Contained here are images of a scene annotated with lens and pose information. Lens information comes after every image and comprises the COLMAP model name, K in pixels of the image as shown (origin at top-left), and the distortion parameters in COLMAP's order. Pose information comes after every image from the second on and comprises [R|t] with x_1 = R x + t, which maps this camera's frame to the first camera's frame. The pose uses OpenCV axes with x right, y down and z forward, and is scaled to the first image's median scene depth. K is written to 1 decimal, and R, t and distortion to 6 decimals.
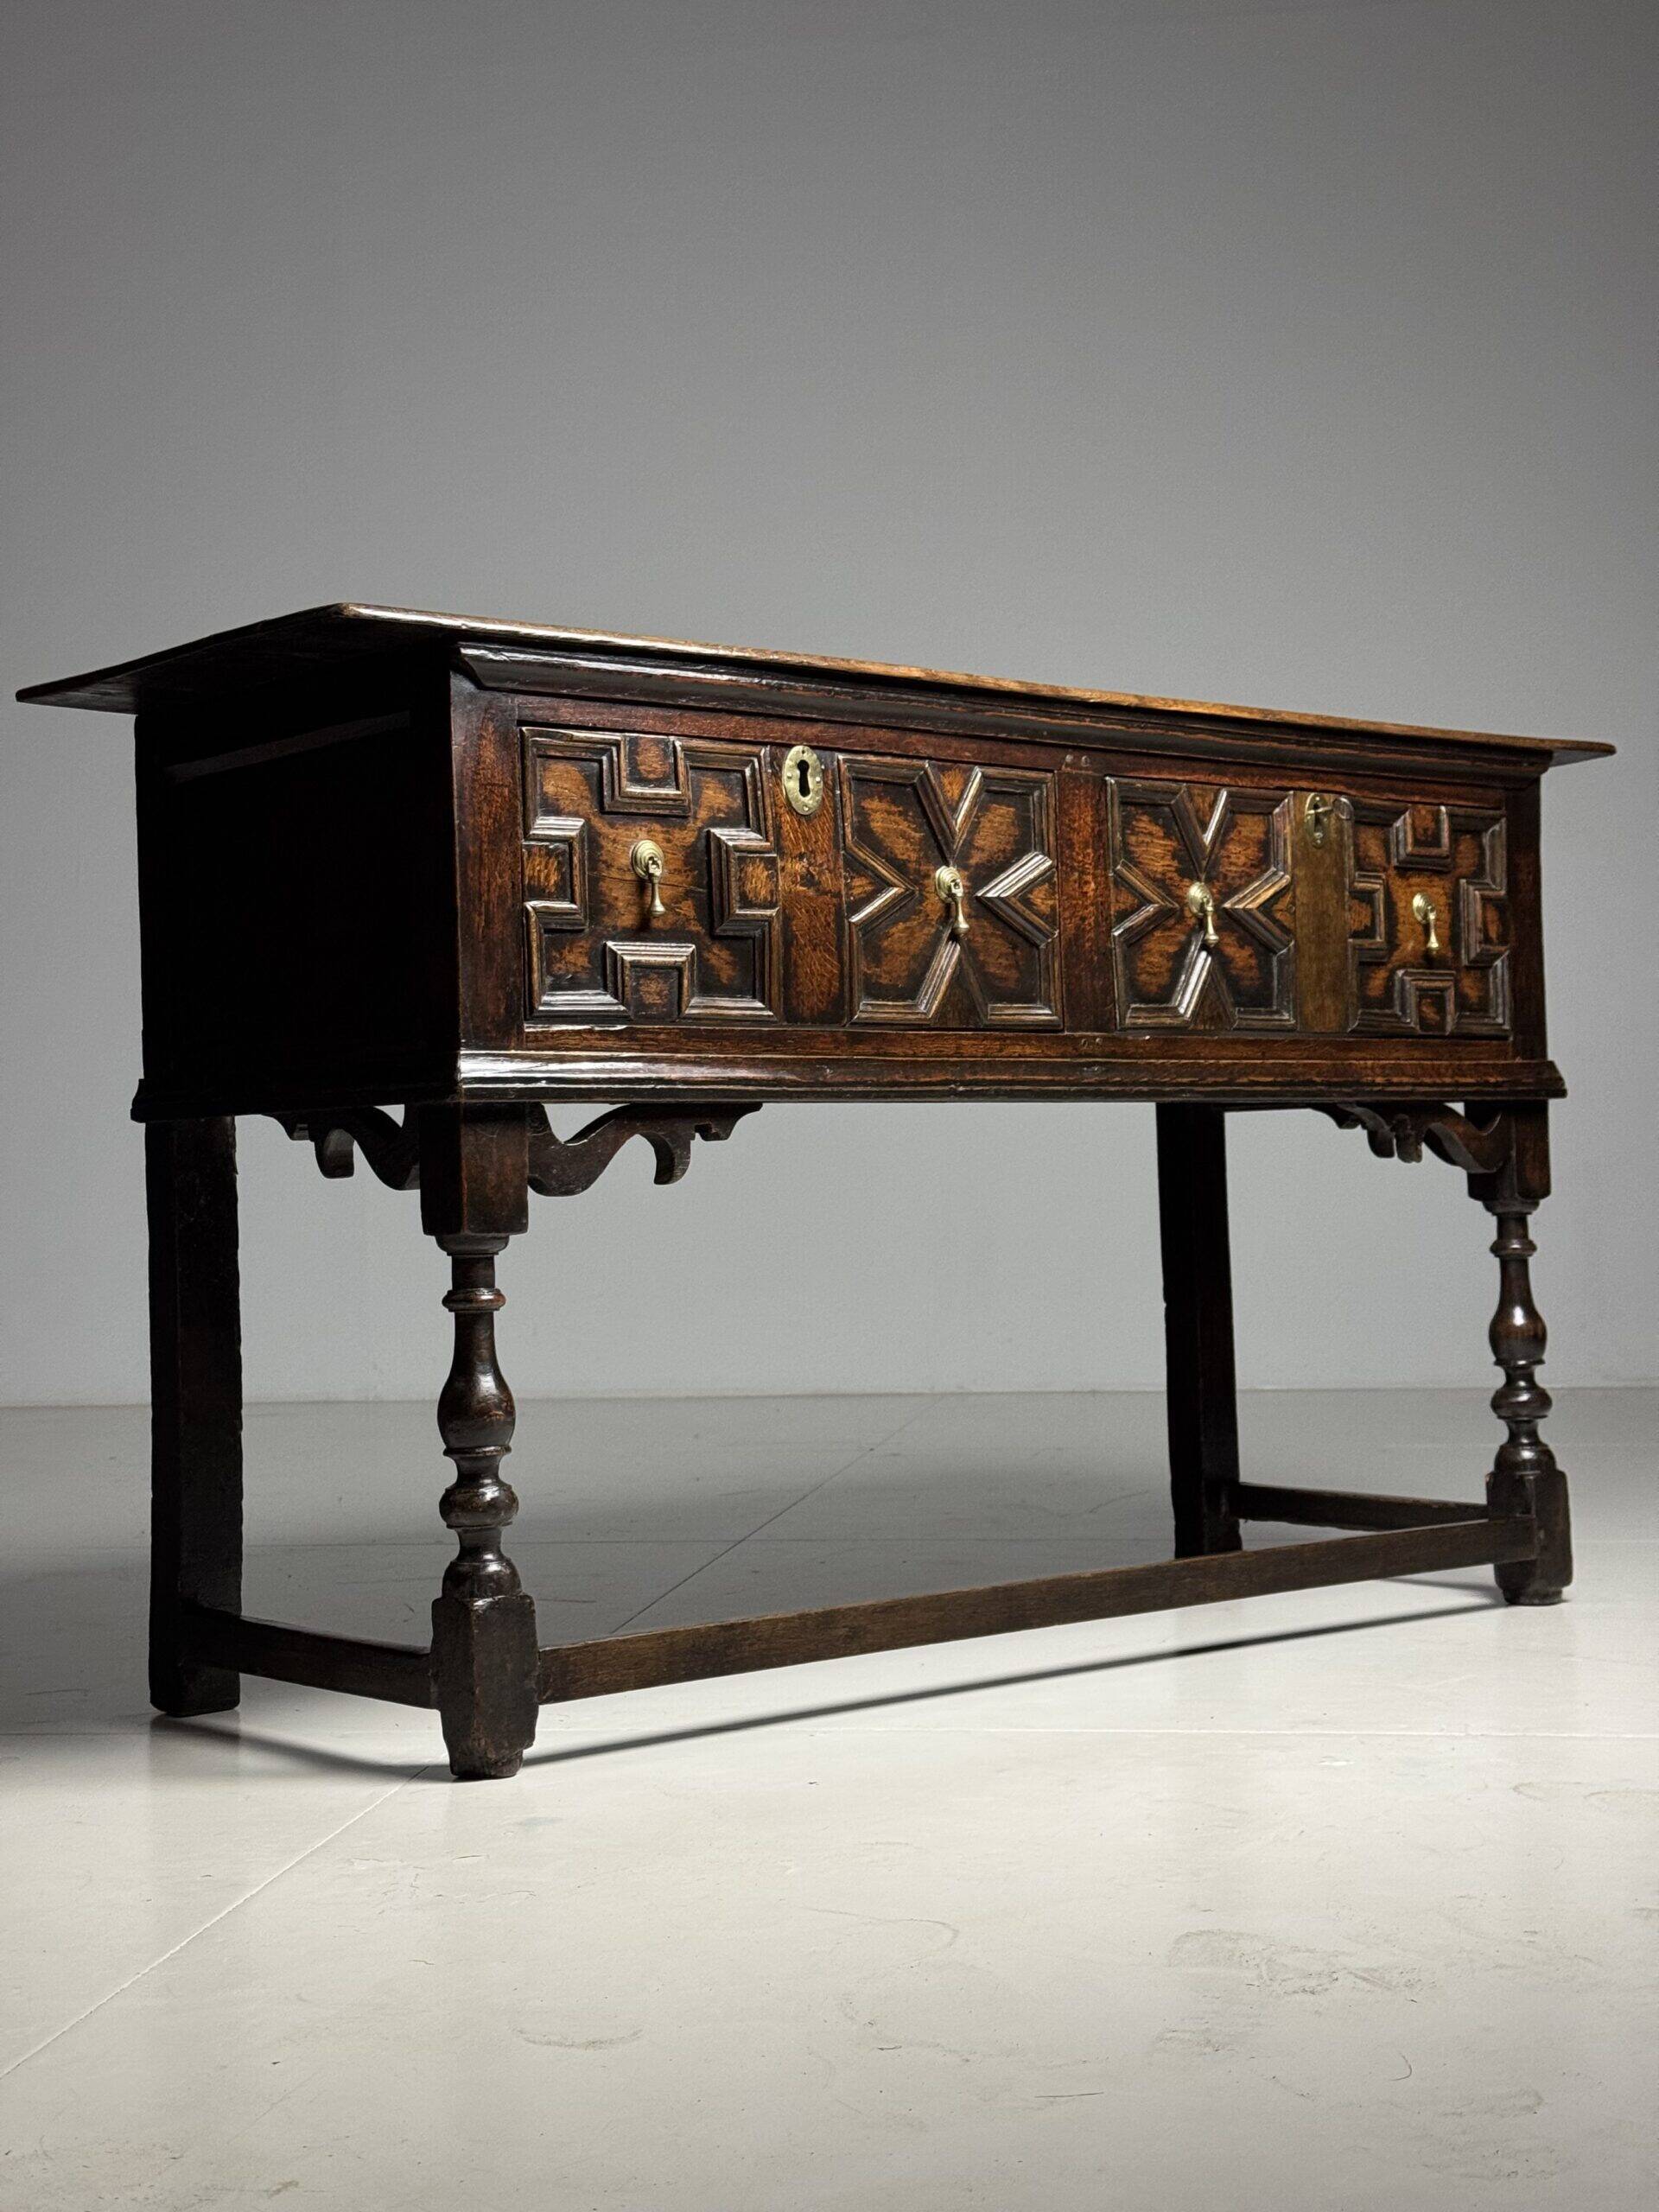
lens RADIAL K [[3131.3, 0, 829.5], [0, 3131.3, 1106.0], [0, 0, 1]] dist [0.166106, -0.129467]
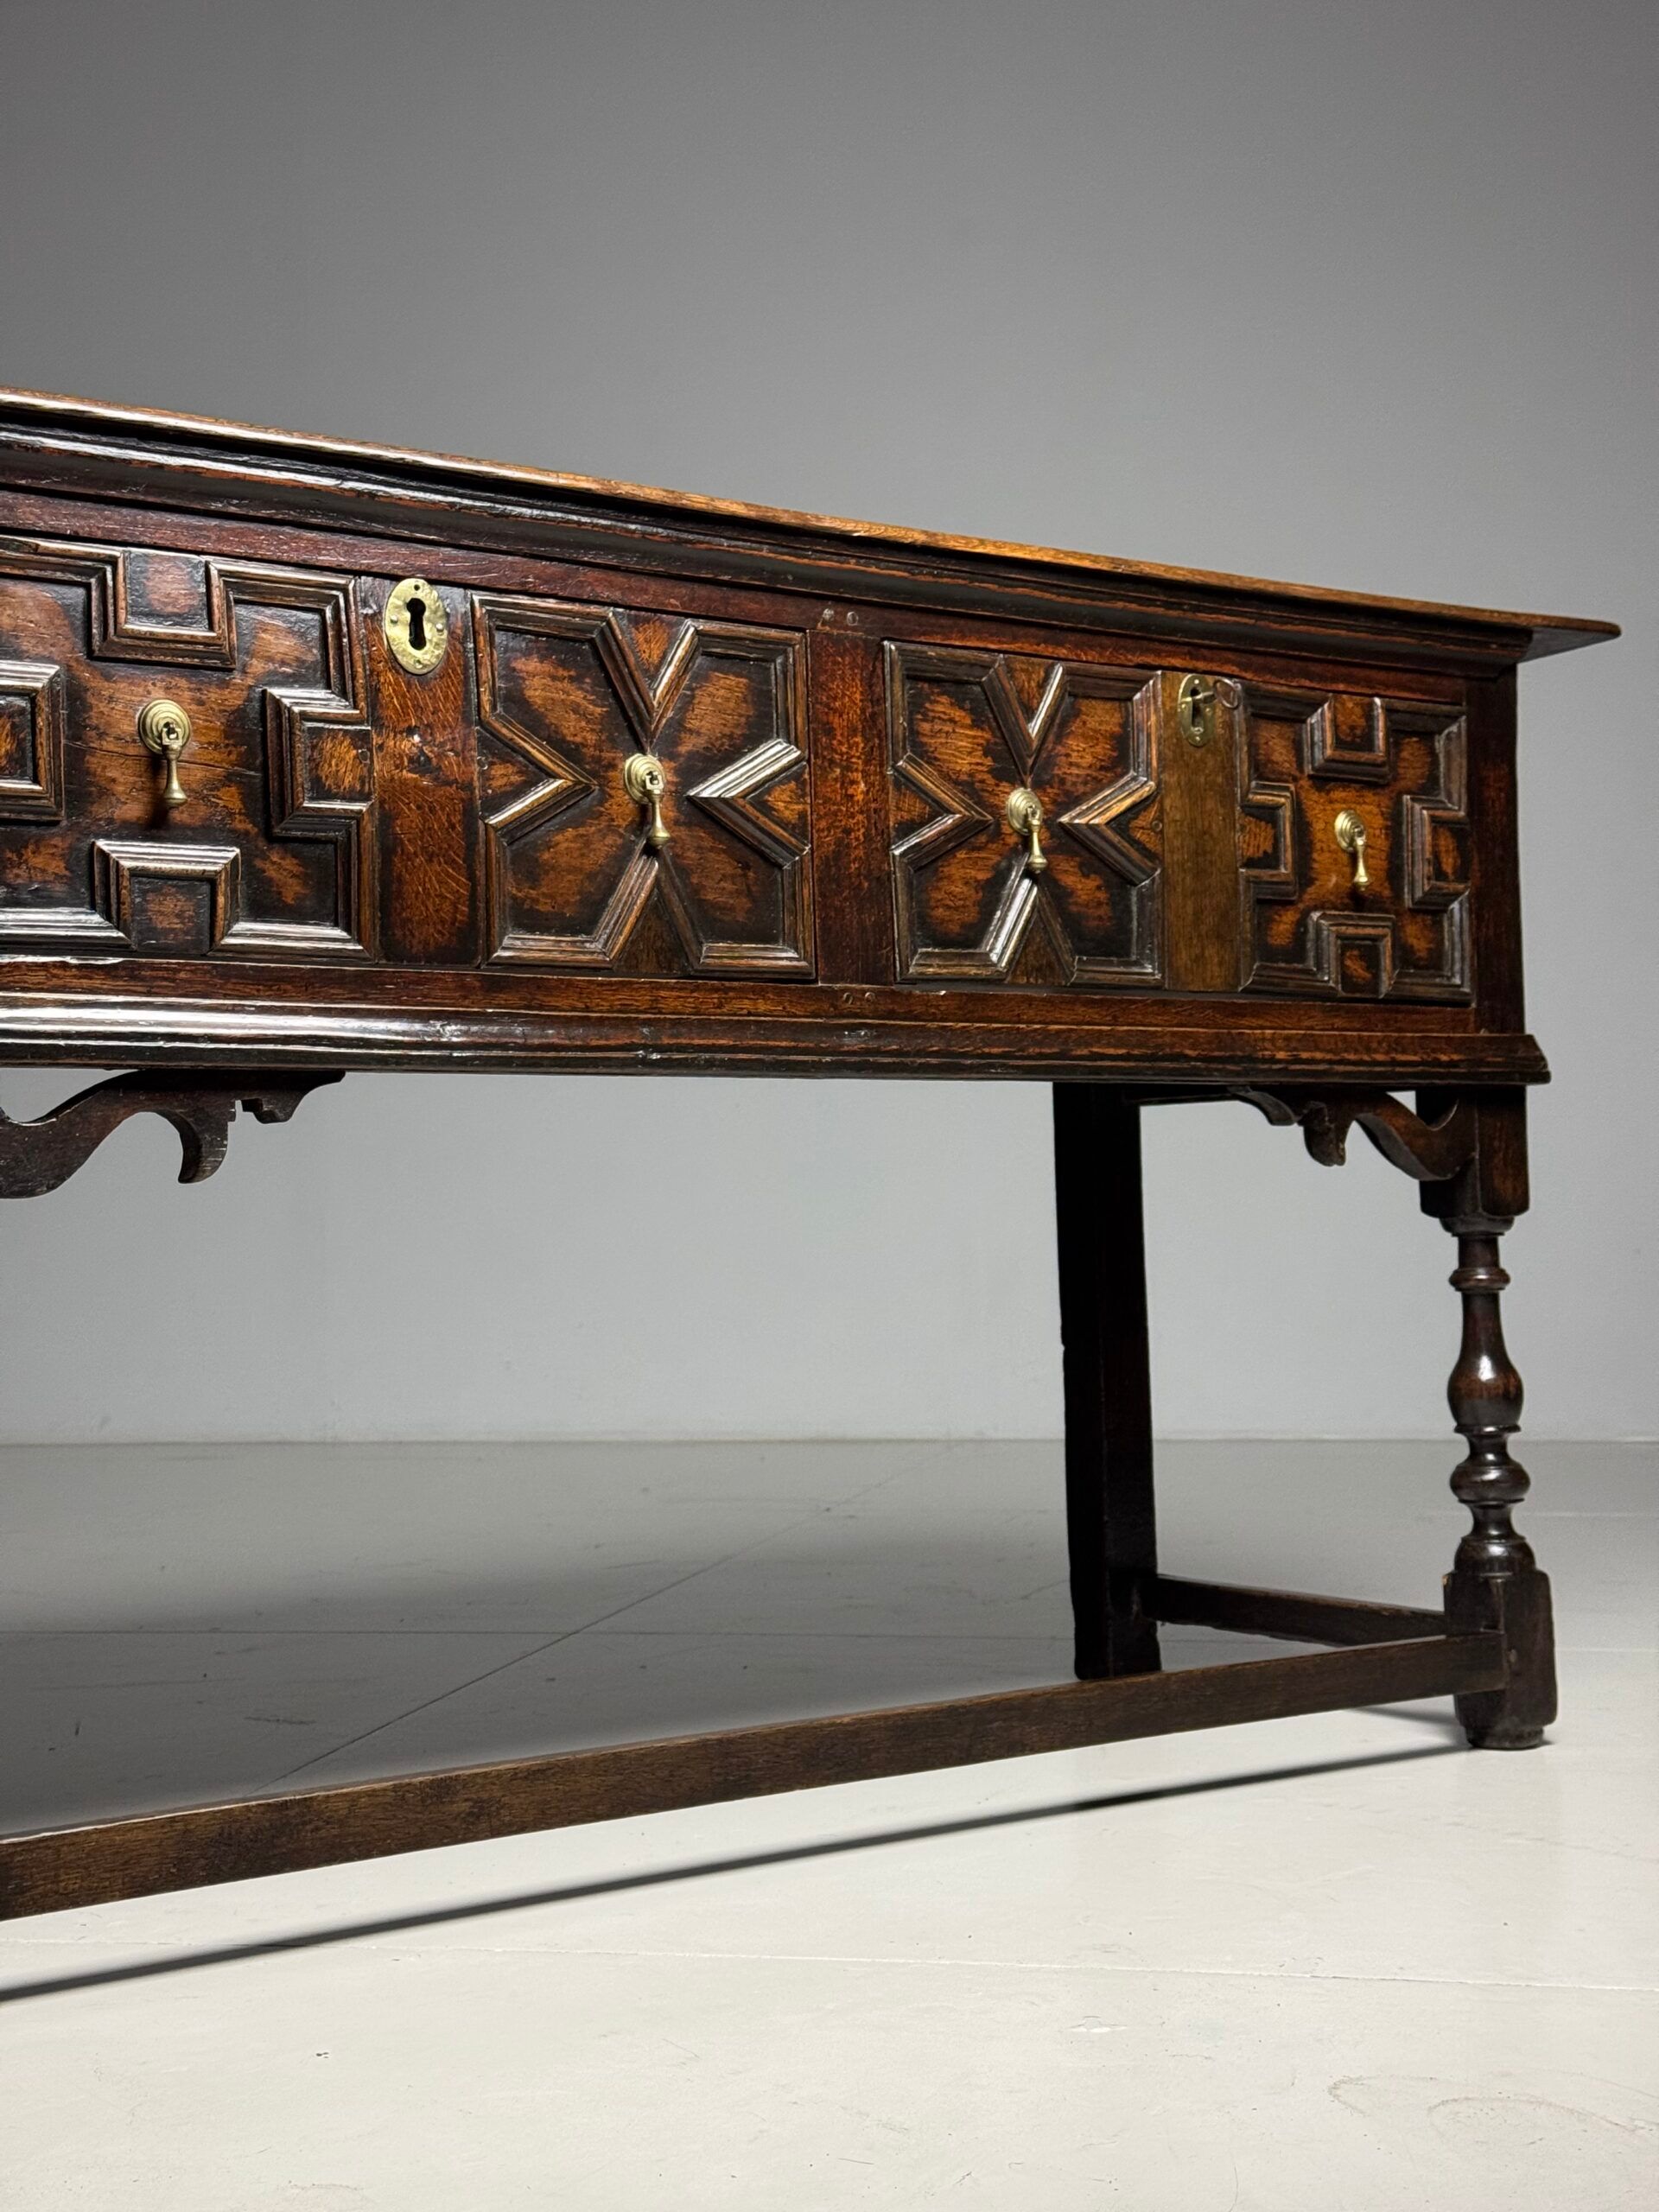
lens RADIAL K [[3102.3, 0, 829.5], [0, 3102.3, 1106.0], [0, 0, 1]] dist [0.159822, -0.067665]
pose [[0.998043, 0.002806, -0.062472, 0.123339], [-0.003383, 0.999953, -0.009140, 0.012104], [0.062444, 0.009333, 0.998005, 0.269602]]
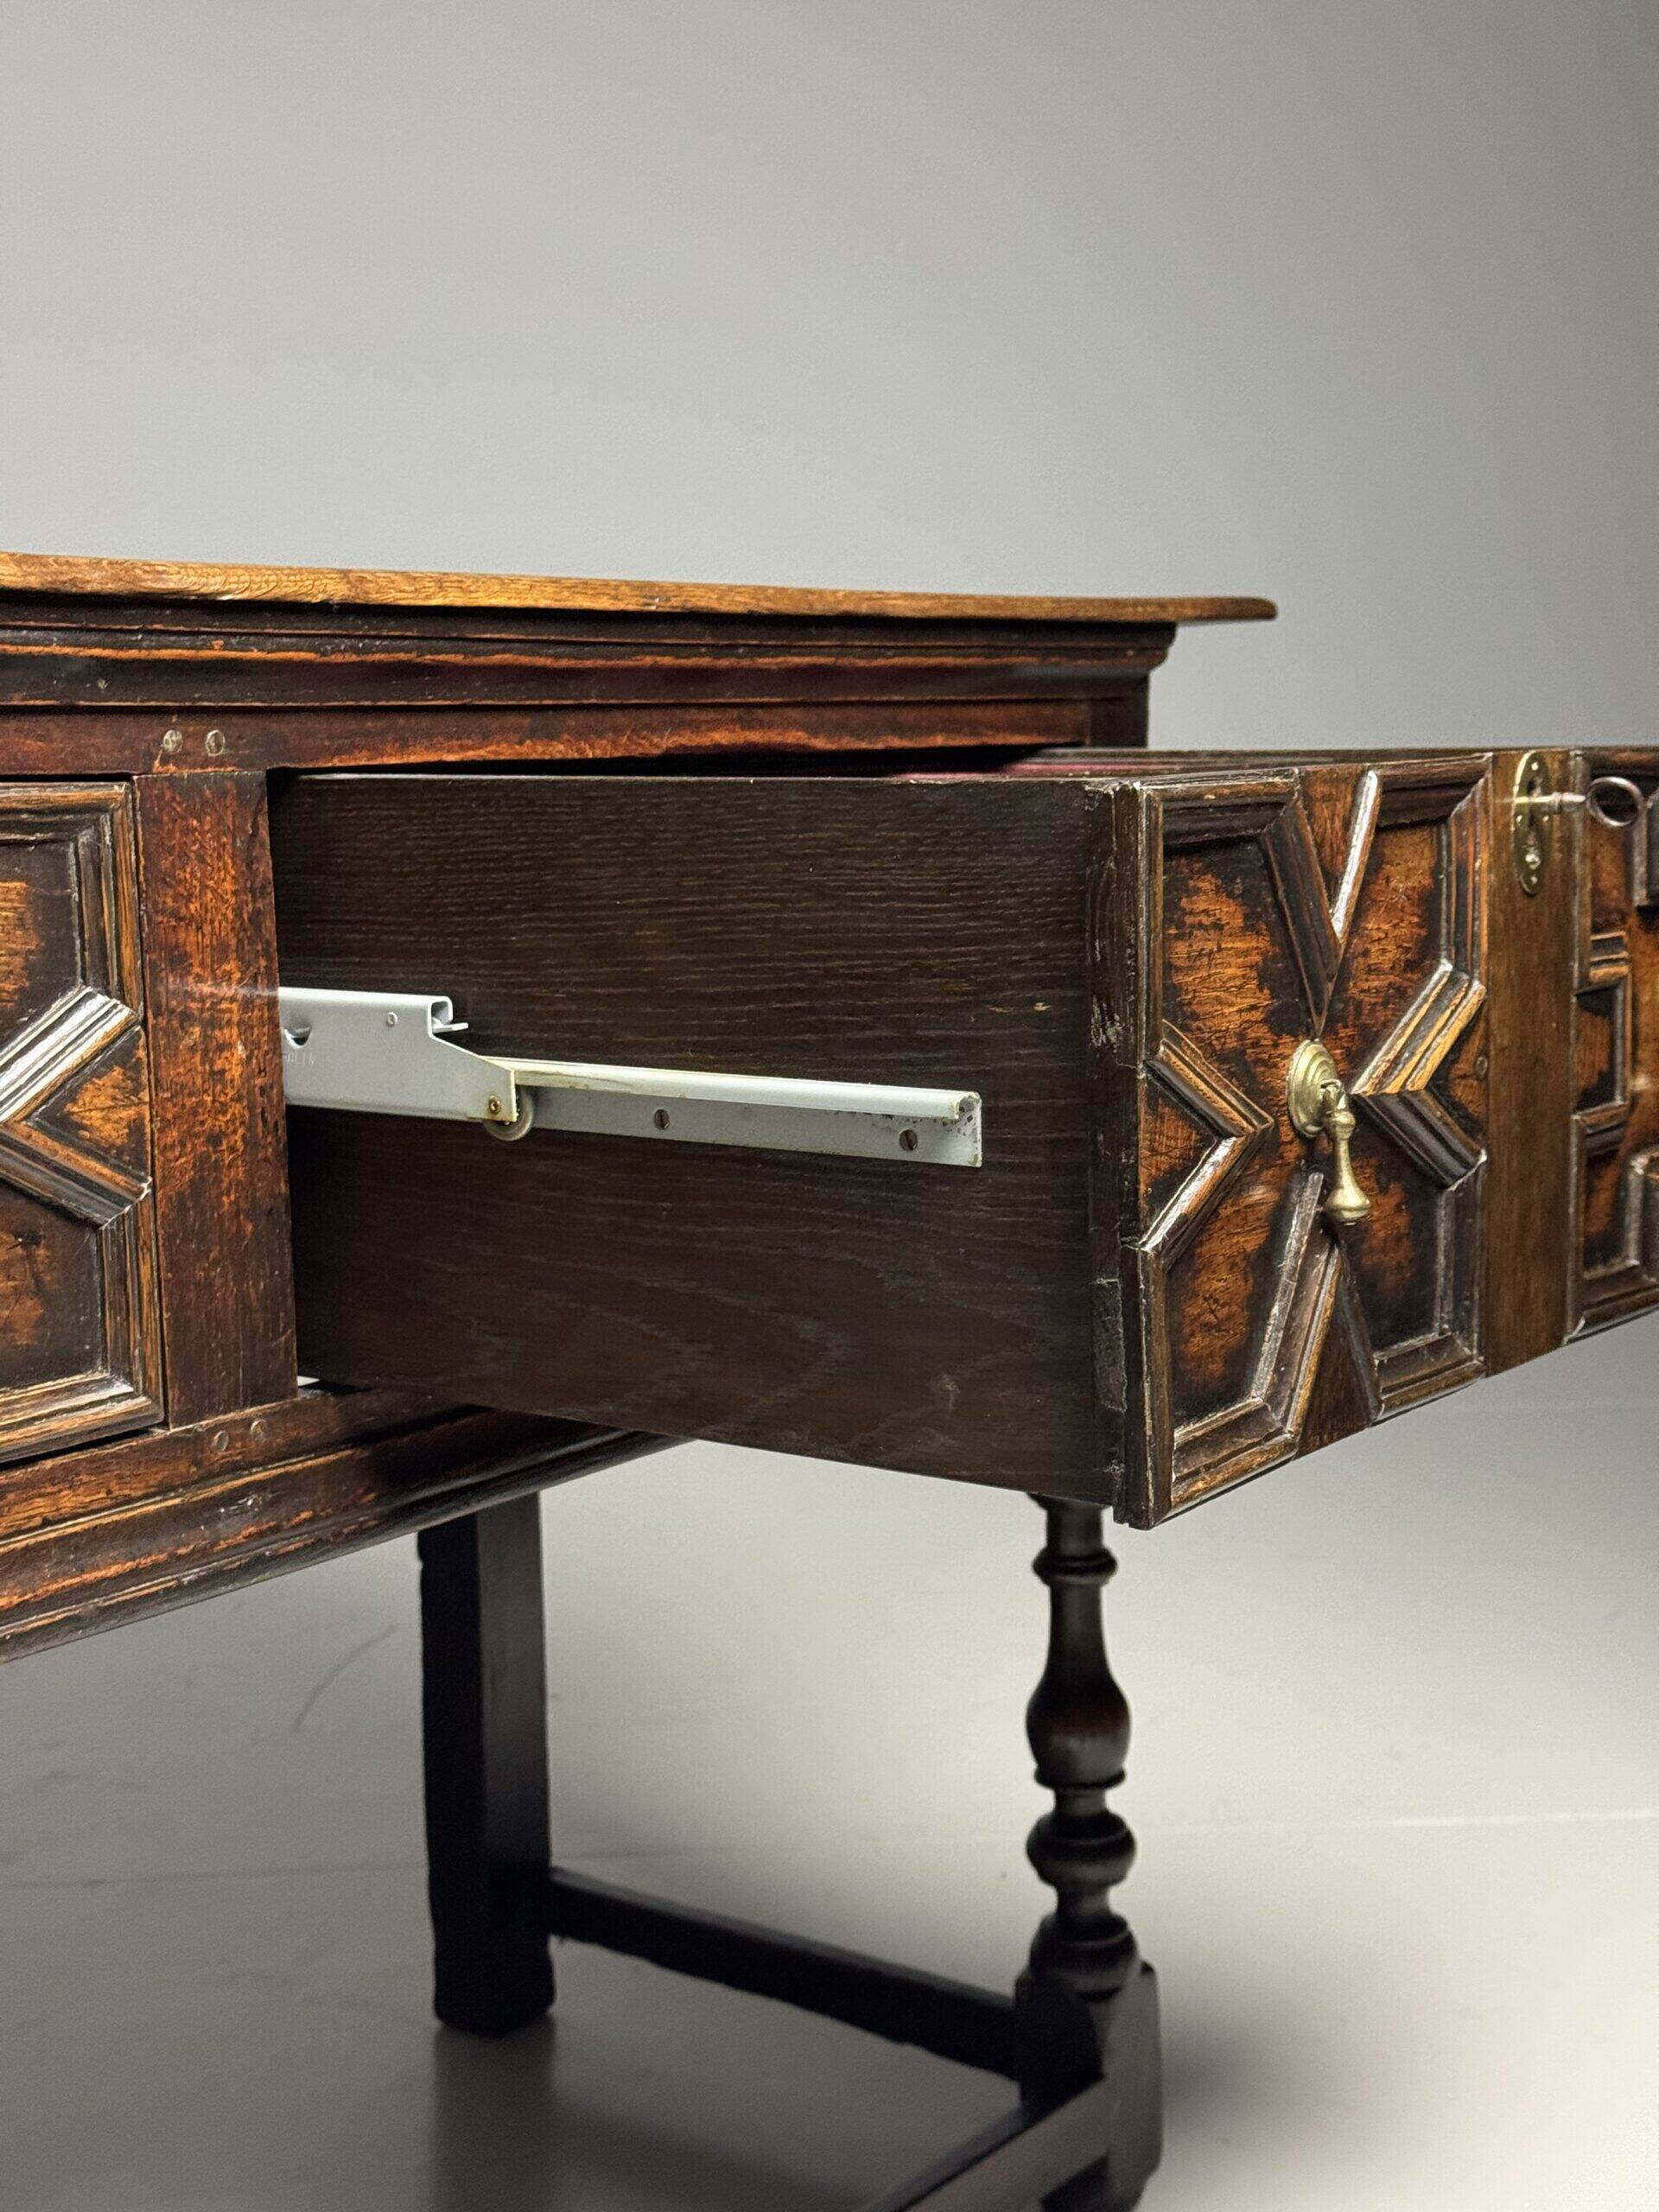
lens RADIAL K [[3102.3, 0, 829.5], [0, 3102.3, 1106.0], [0, 0, 1]] dist [0.159822, -0.067665]
pose [[0.972535, -0.016446, 0.232173, 0.064843], [-0.018509, 0.988877, 0.147580, -0.125300], [-0.232018, -0.147824, 0.961413, 0.599066]]
